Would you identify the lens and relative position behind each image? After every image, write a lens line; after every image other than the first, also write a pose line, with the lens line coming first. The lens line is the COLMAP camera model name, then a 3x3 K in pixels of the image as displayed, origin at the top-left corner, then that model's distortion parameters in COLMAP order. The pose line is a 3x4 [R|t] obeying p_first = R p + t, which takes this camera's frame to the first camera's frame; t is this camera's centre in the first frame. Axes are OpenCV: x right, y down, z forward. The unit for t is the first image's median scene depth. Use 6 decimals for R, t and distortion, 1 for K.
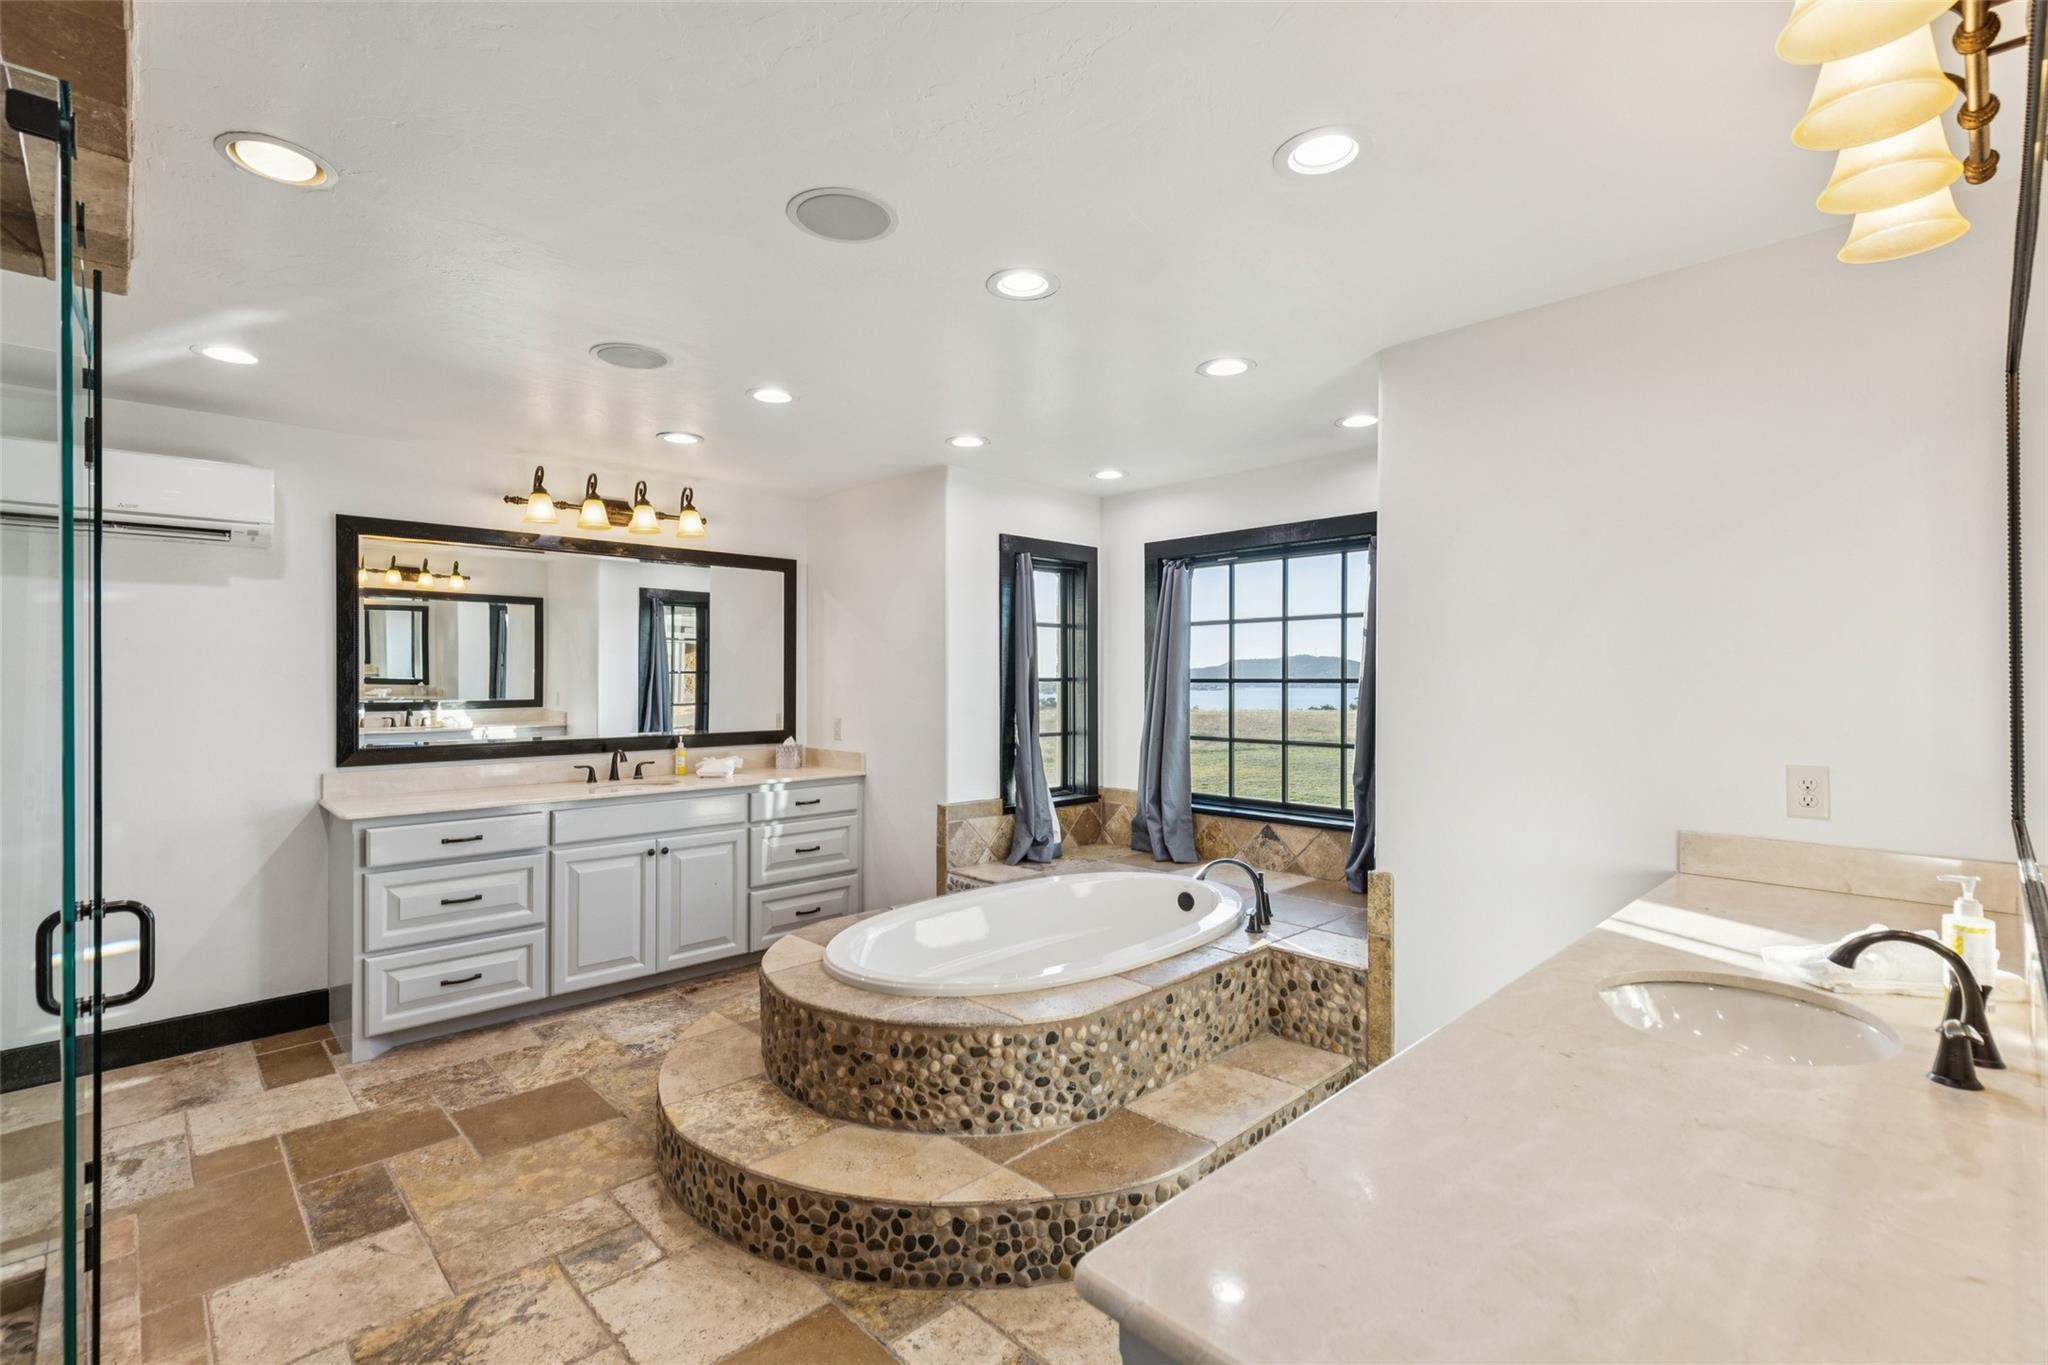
lens RADIAL K [[937.4, 0, 1015.0], [0, 937.4, 678.5], [0, 0, 1]] dist [0.012450, 0.000400]
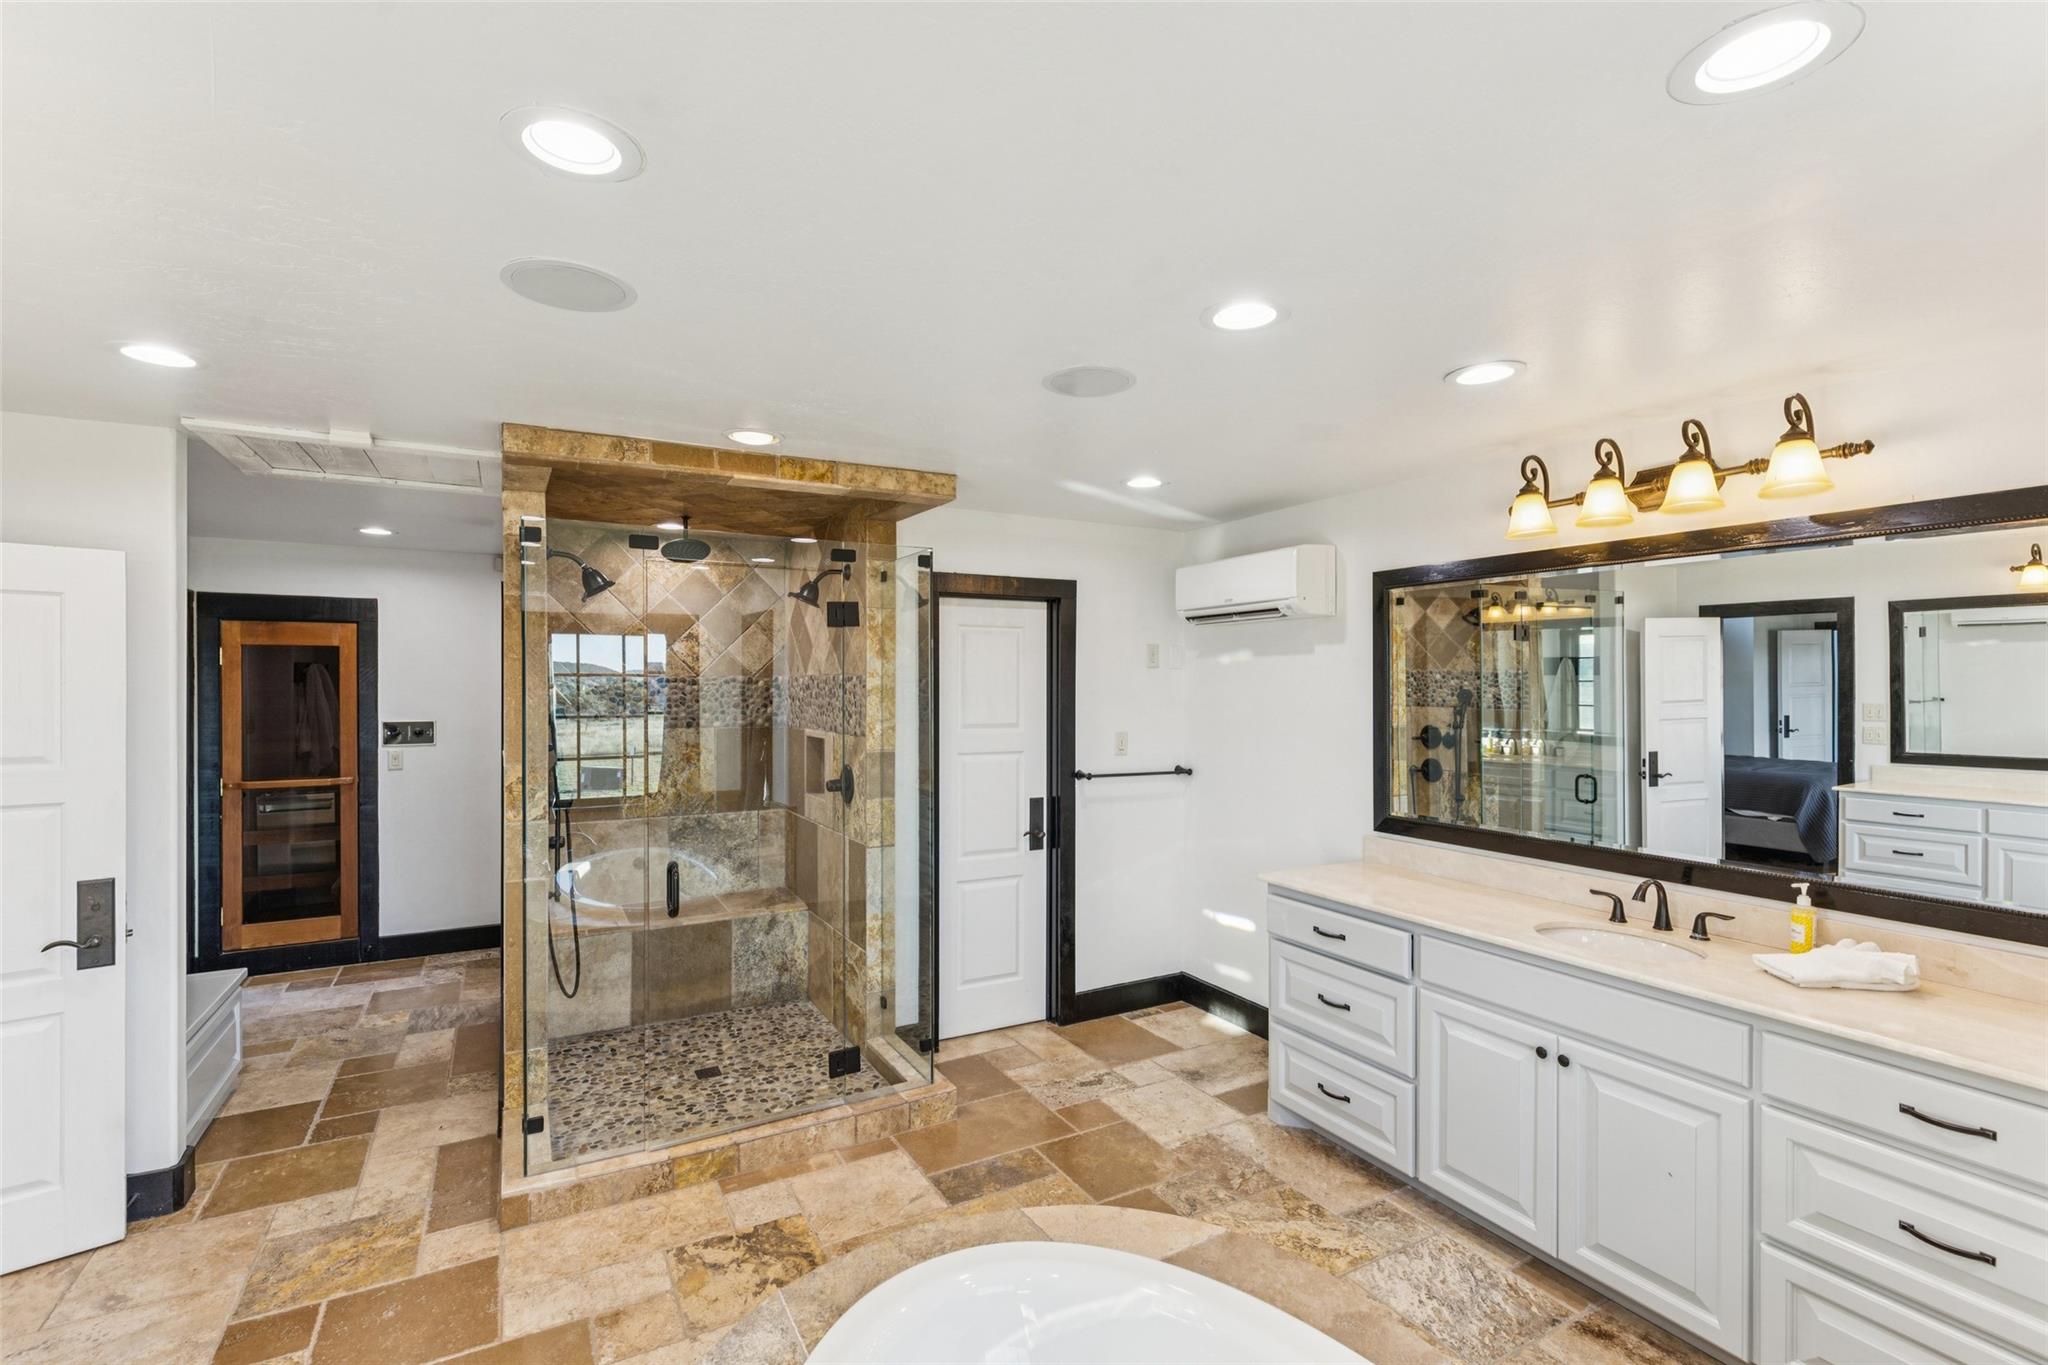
lens RADIAL K [[937.4, 0, 1012.6], [0, 937.4, 685.9], [0, 0, 1]] dist [0.012450, 0.000400]
pose [[-0.266702, 0.008982, -0.963737, 0.312868], [0.006514, 0.999951, 0.007517, -0.064624], [0.963757, -0.004273, -0.266747, 0.878650]]
